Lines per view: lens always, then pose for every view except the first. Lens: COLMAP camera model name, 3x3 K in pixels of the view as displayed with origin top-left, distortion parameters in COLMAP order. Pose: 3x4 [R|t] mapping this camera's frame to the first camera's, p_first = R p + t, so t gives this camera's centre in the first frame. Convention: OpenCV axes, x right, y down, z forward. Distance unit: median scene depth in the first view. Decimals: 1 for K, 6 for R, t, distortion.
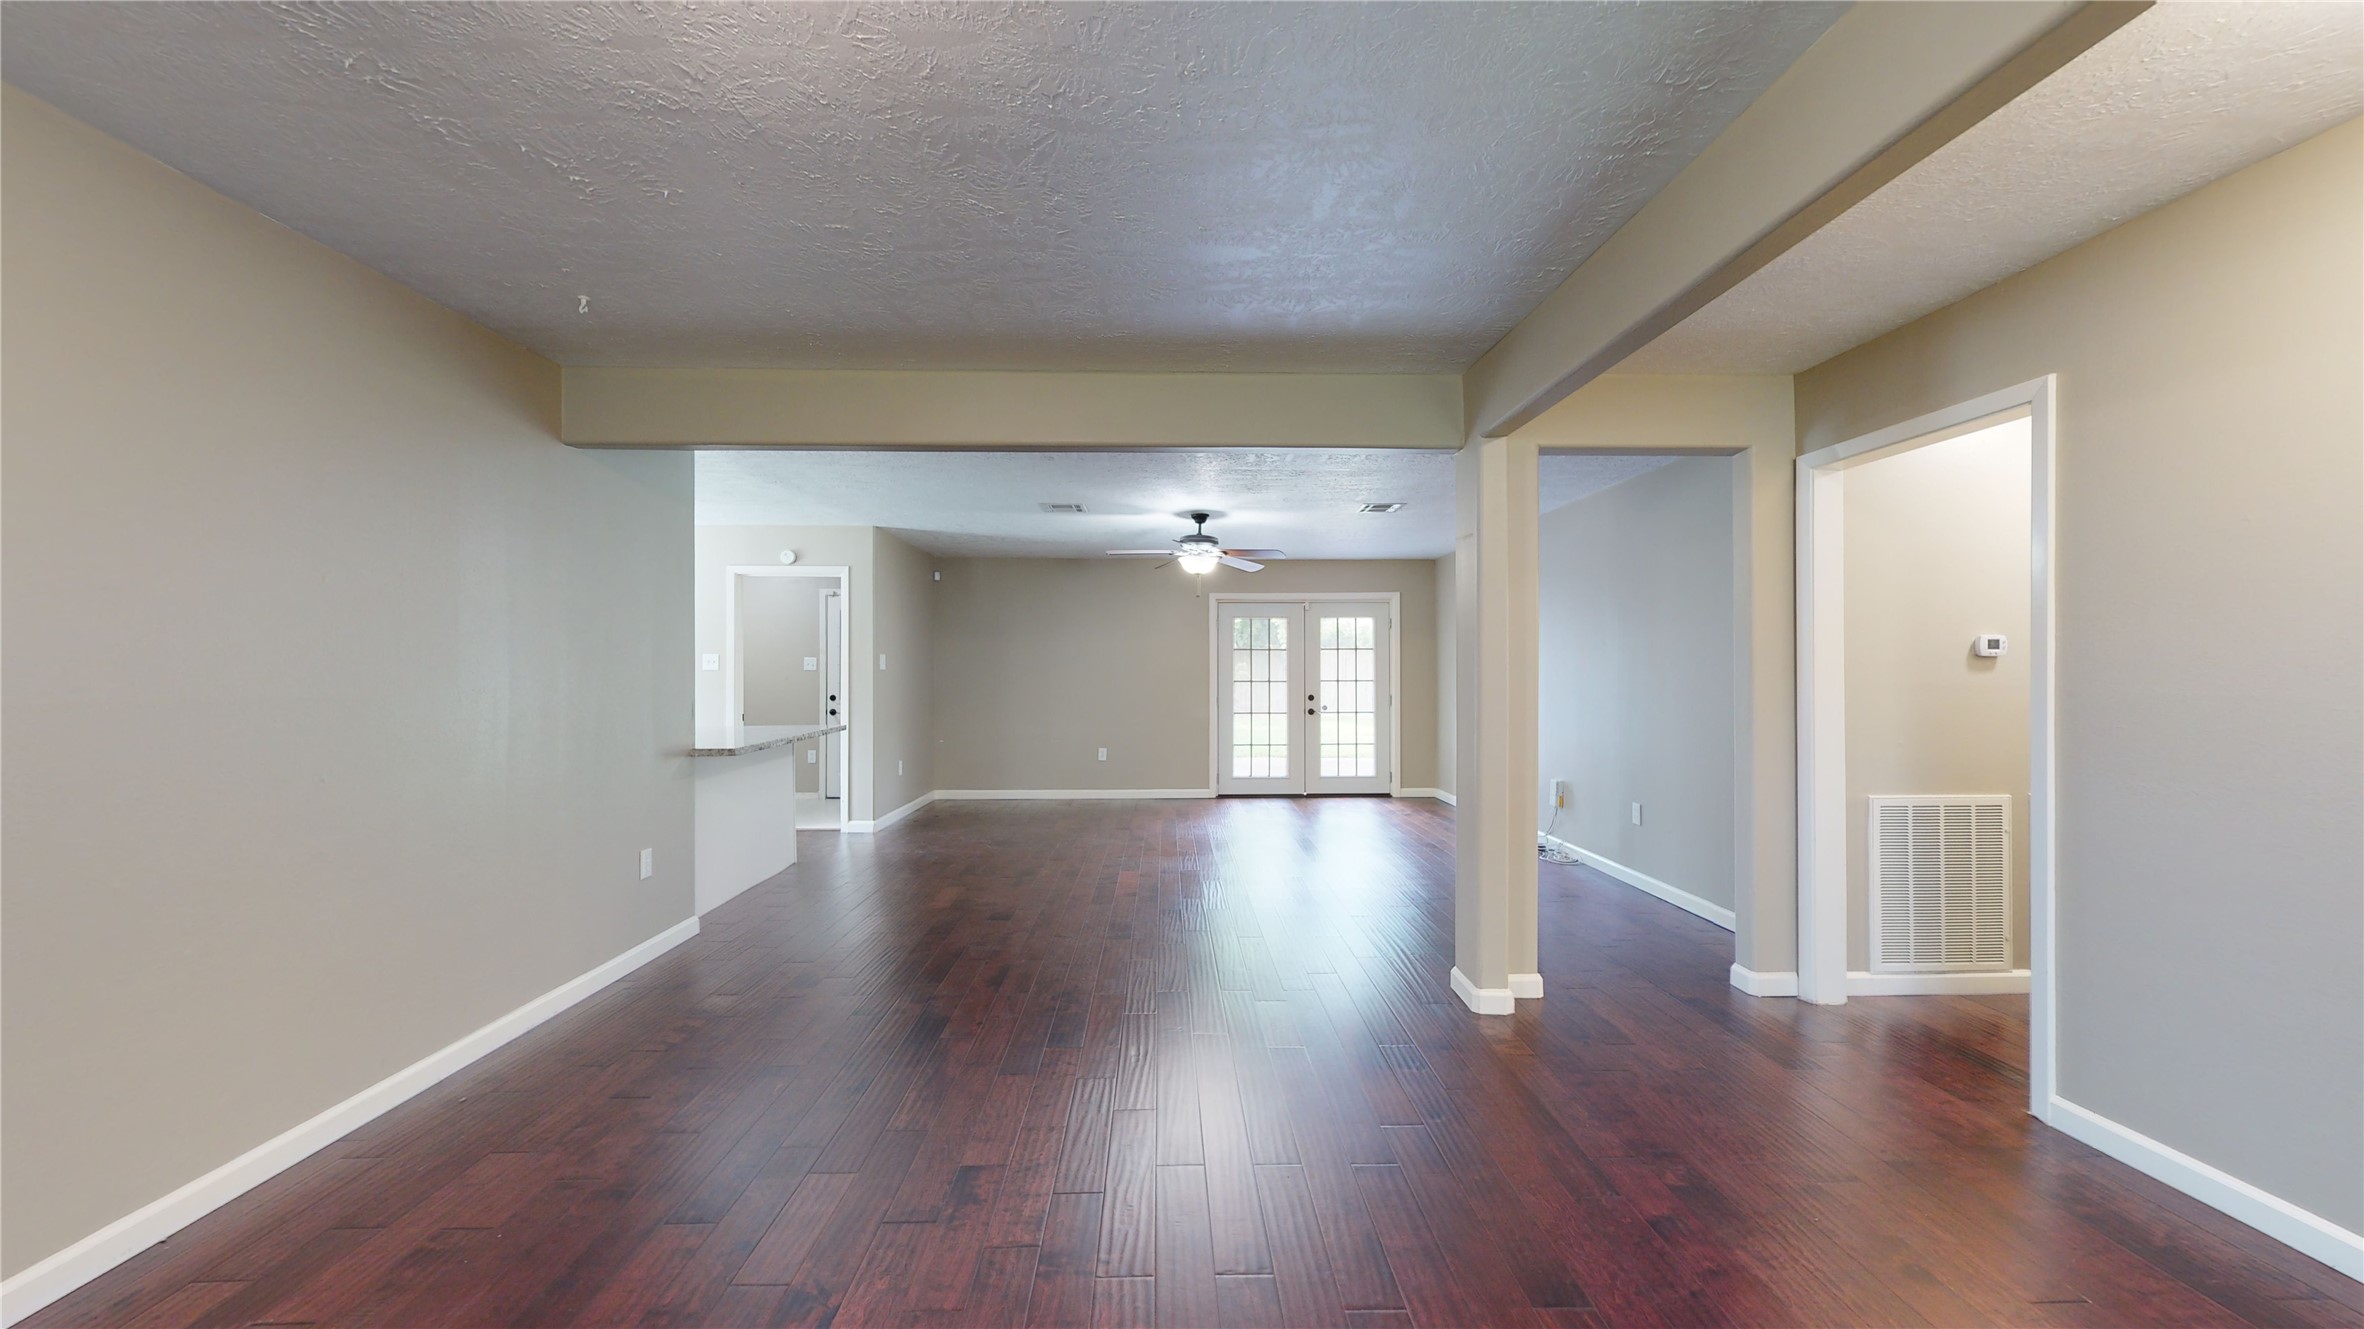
lens RADIAL K [[869.1, 0, 1184.8], [0, 869.1, 668.5], [0, 0, 1]] dist [0.006875, 0.000257]
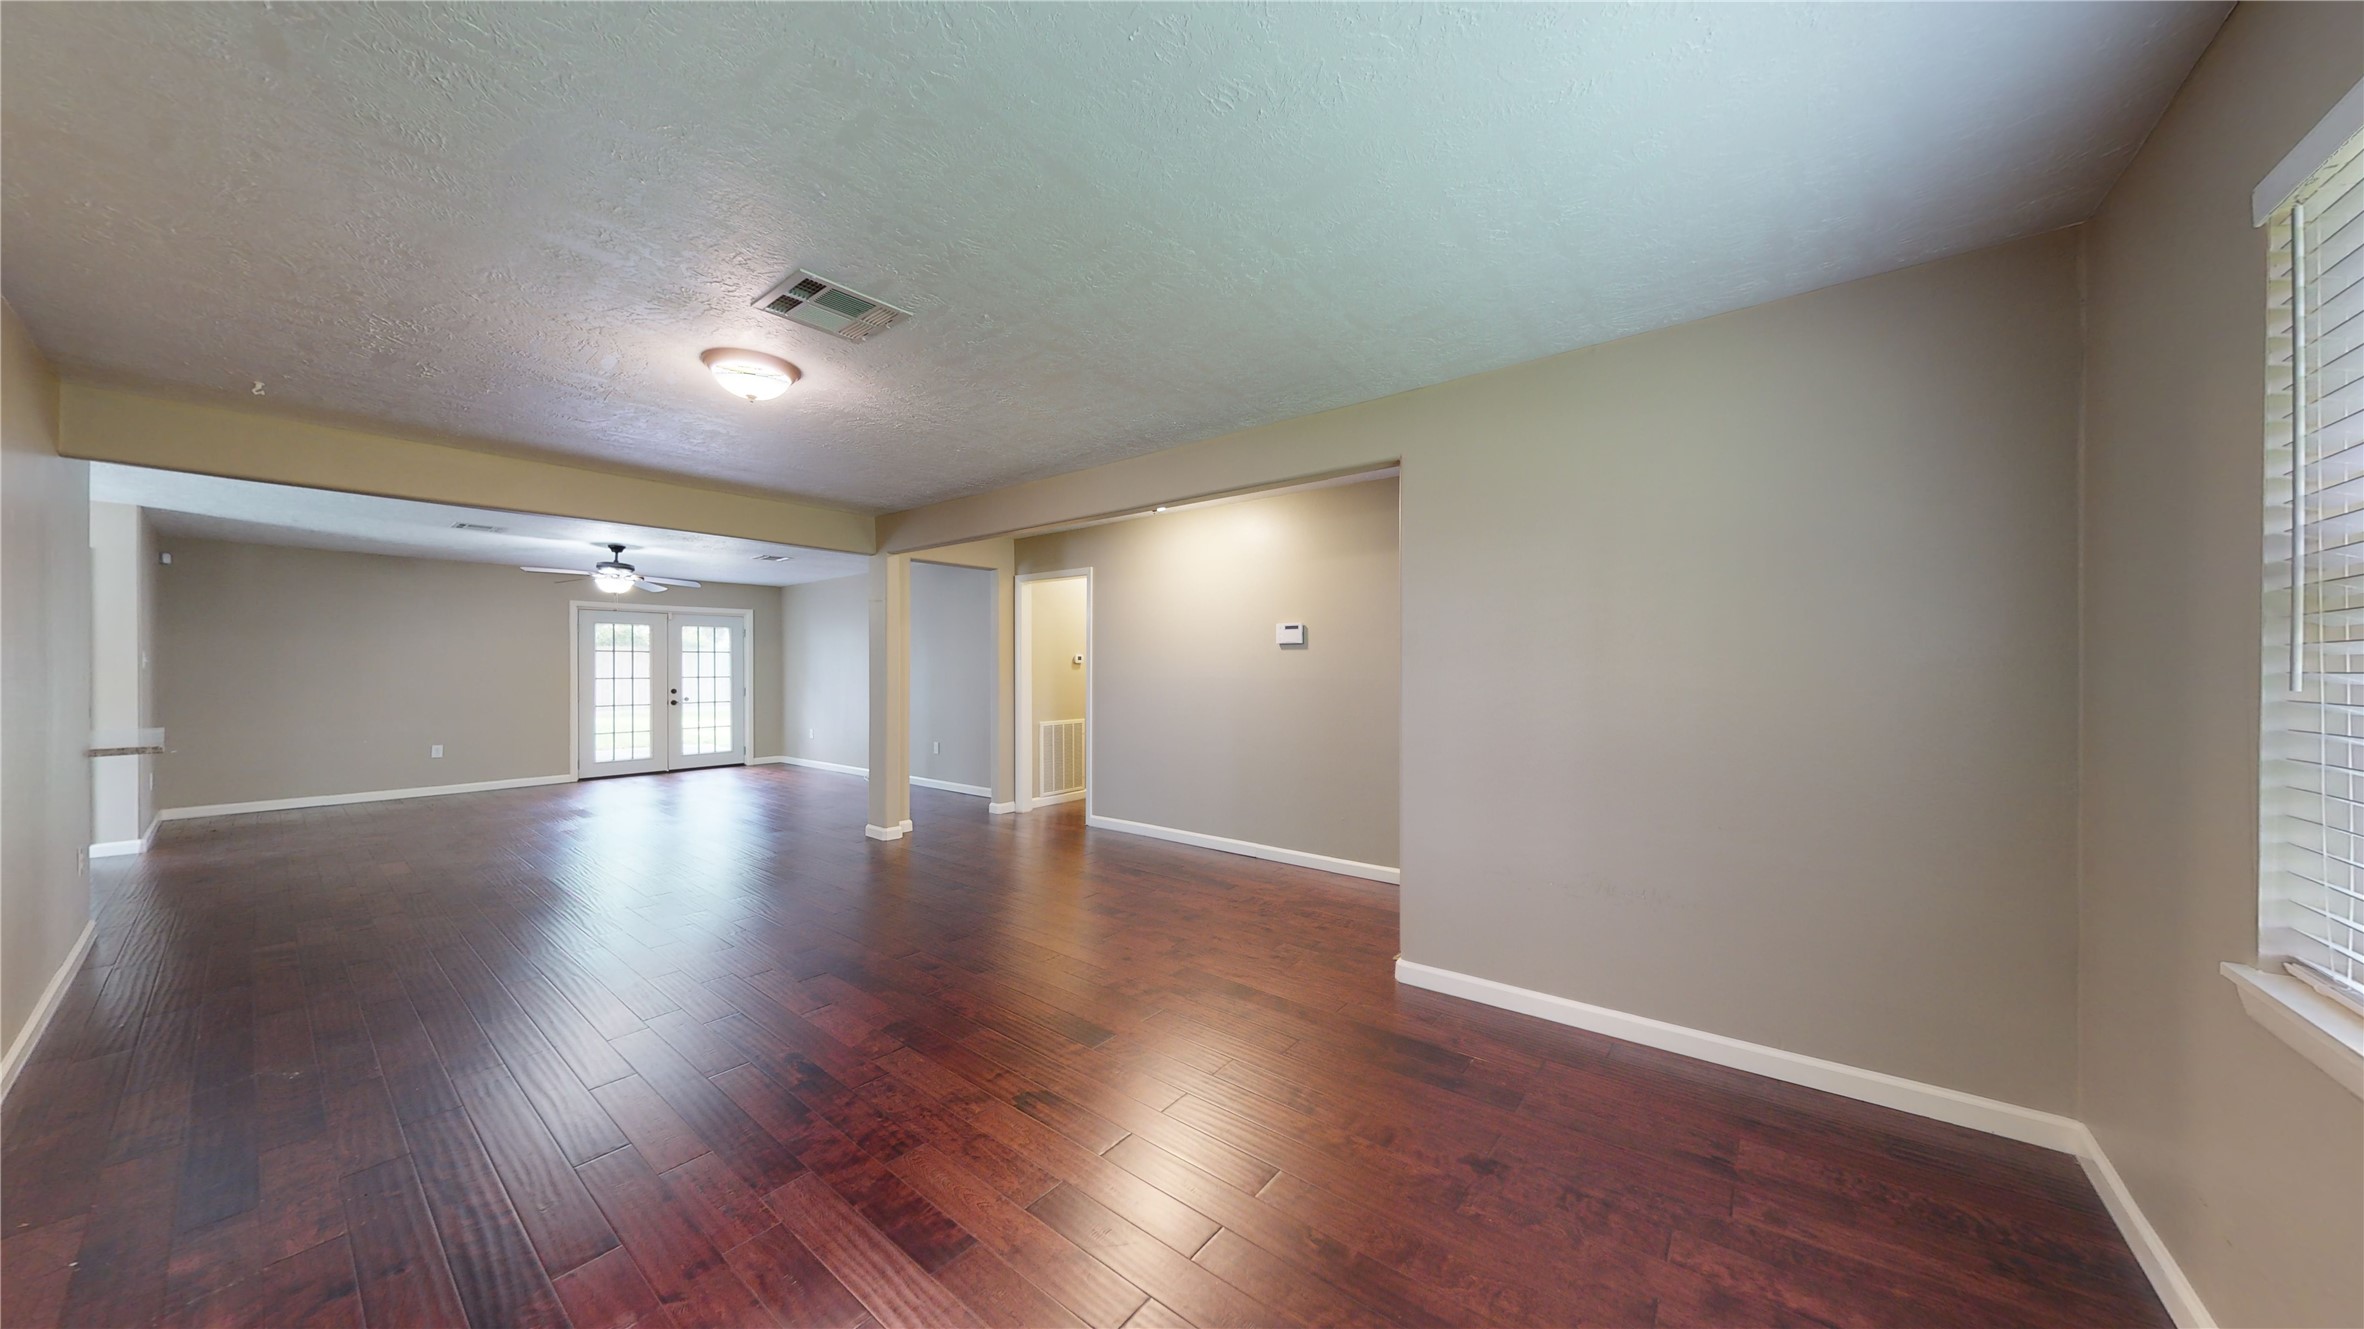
lens RADIAL K [[757.0, 0, 1189.3], [0, 757.0, 669.9], [0, 0, 1]] dist [-0.004055, -0.000091]
pose [[0.642546, -0.001604, 0.766245, -0.283485], [-0.001356, 0.999994, 0.003231, -0.001335], [-0.766246, -0.003115, 0.642540, -0.337384]]
